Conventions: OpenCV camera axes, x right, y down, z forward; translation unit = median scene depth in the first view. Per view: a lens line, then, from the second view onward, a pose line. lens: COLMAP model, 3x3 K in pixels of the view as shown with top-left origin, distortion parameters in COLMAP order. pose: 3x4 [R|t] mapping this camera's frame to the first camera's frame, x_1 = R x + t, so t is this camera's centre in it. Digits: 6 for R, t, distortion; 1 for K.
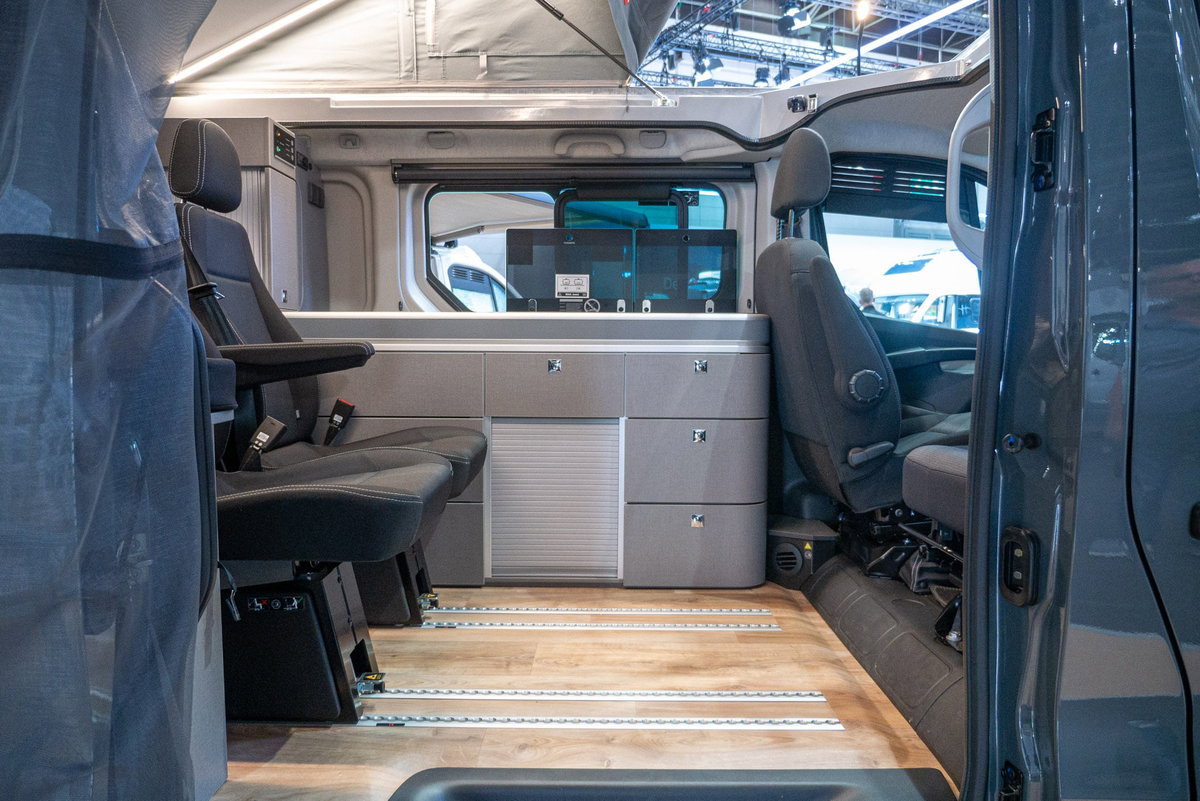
lens RADIAL K [[854.9, 0, 604.0], [0, 854.9, 401.1], [0, 0, 1]] dist [-0.025061, 0.004970]
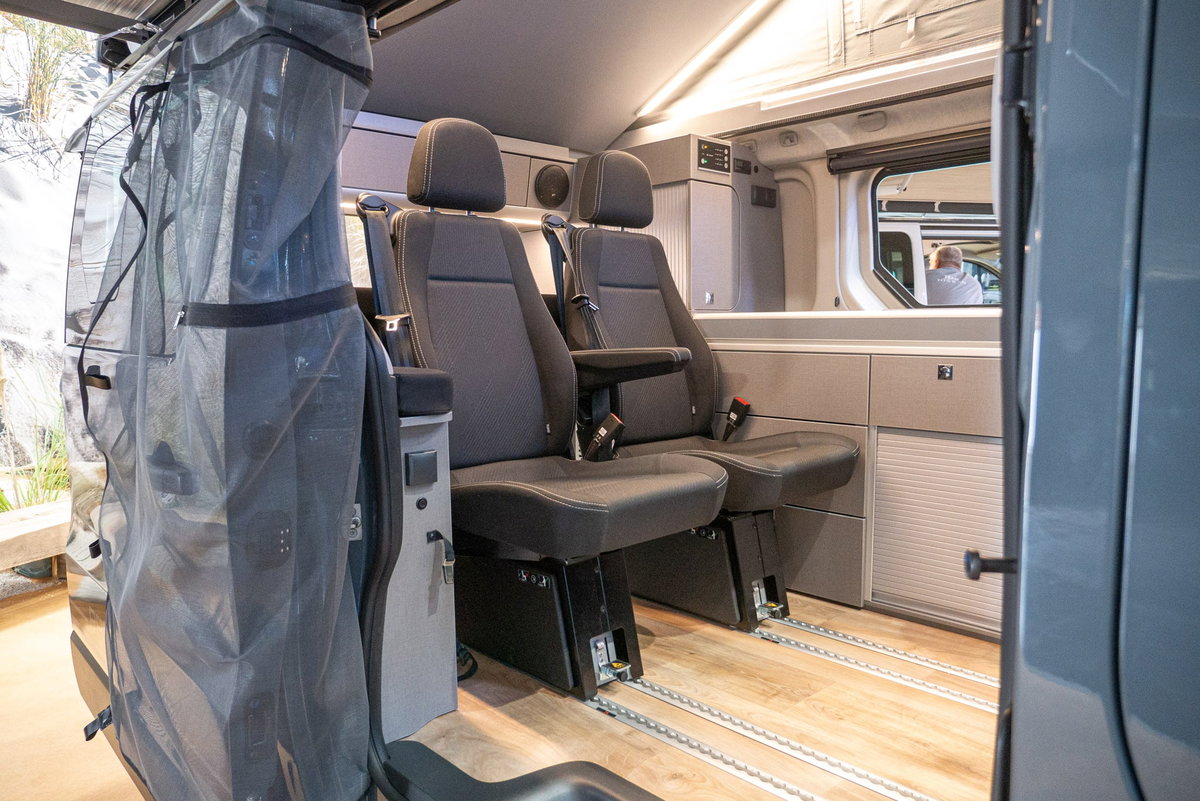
lens RADIAL K [[854.9, 0, 596.0], [0, 854.9, 398.4], [0, 0, 1]] dist [-0.025061, 0.004970]
pose [[0.683991, 0.055394, -0.727384, 0.320444], [-0.035836, 0.998460, 0.042339, -0.038538], [0.728610, -0.002893, 0.684923, 0.163508]]
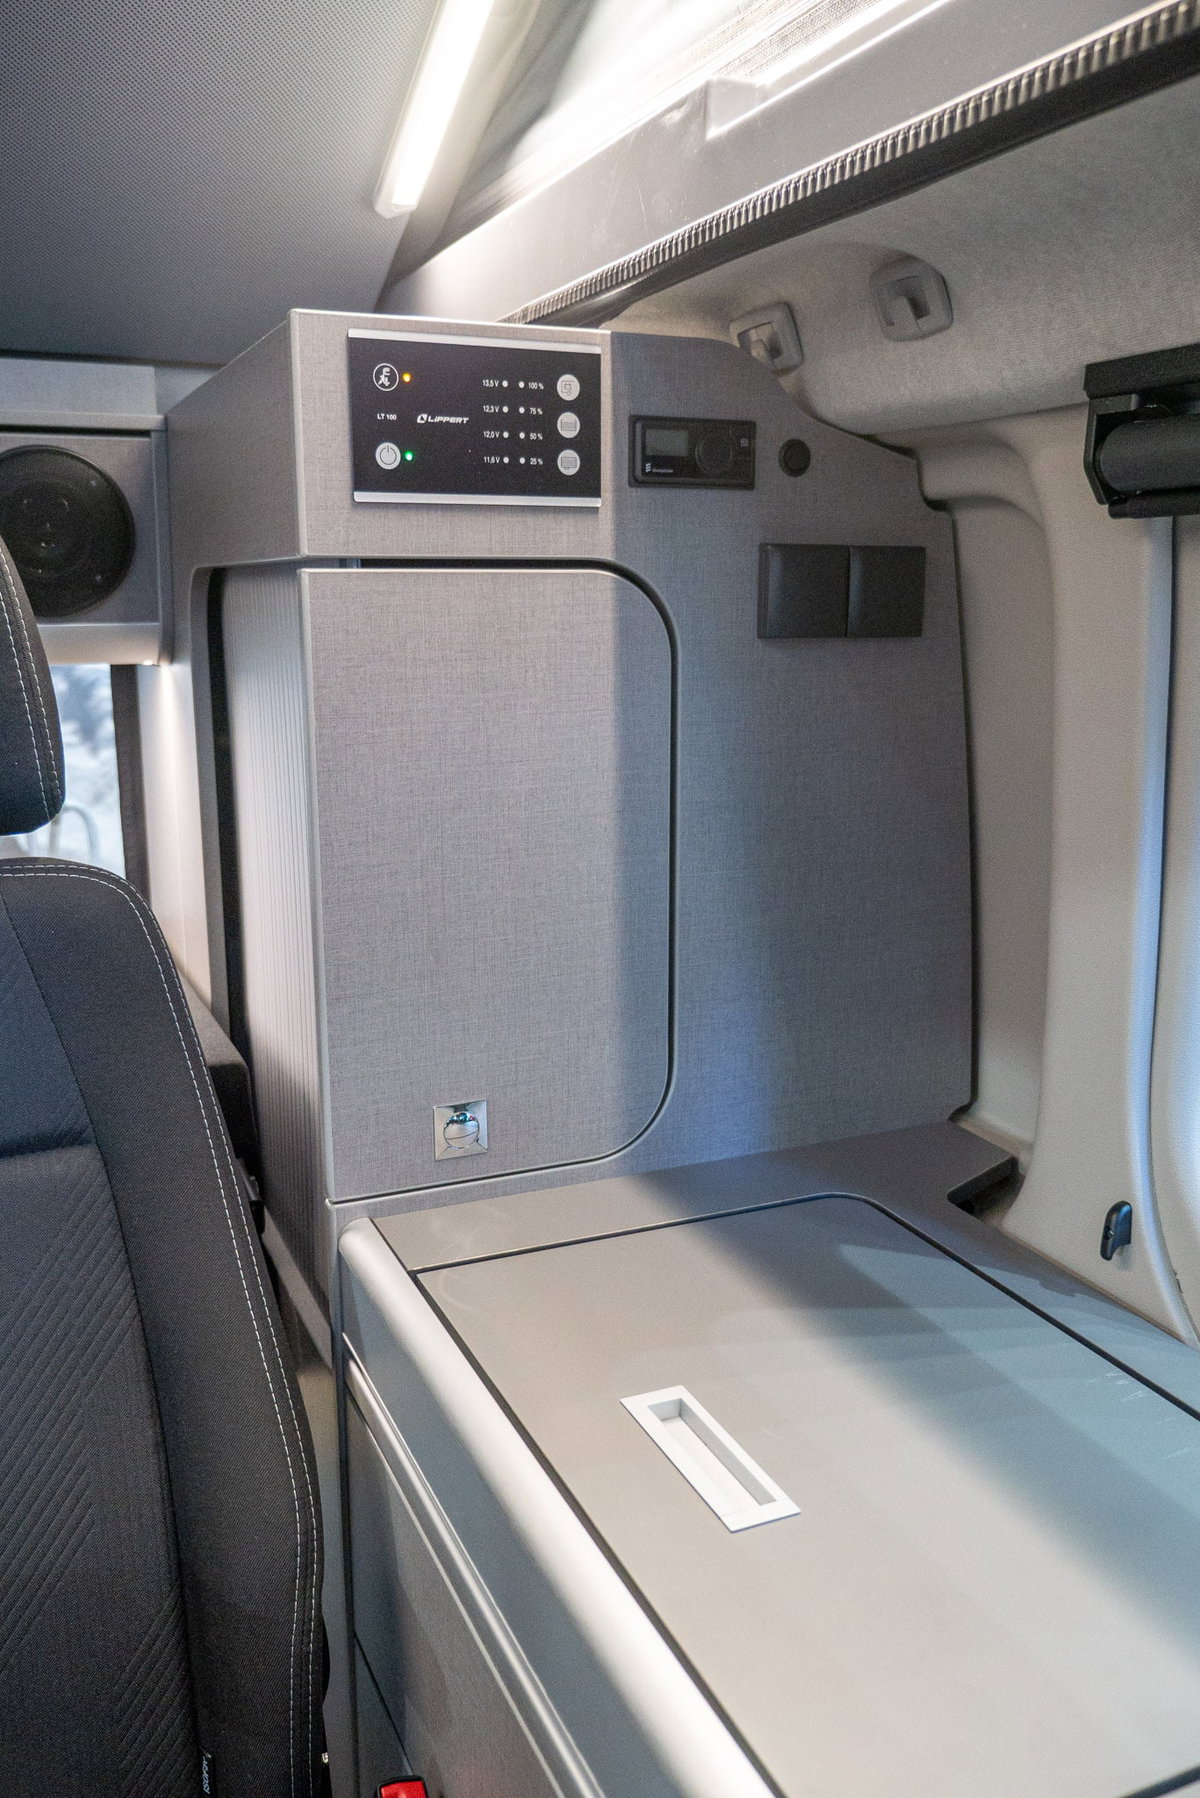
lens RADIAL K [[1484.7, 0, 597.3], [0, 1484.7, 908.2], [0, 0, 1]] dist [-0.003414, 0.003630]
pose [[0.402099, 0.188922, -0.895893, -0.026295], [-0.053659, 0.981661, 0.182925, -0.256467], [0.914022, -0.025481, 0.404863, 0.893272]]
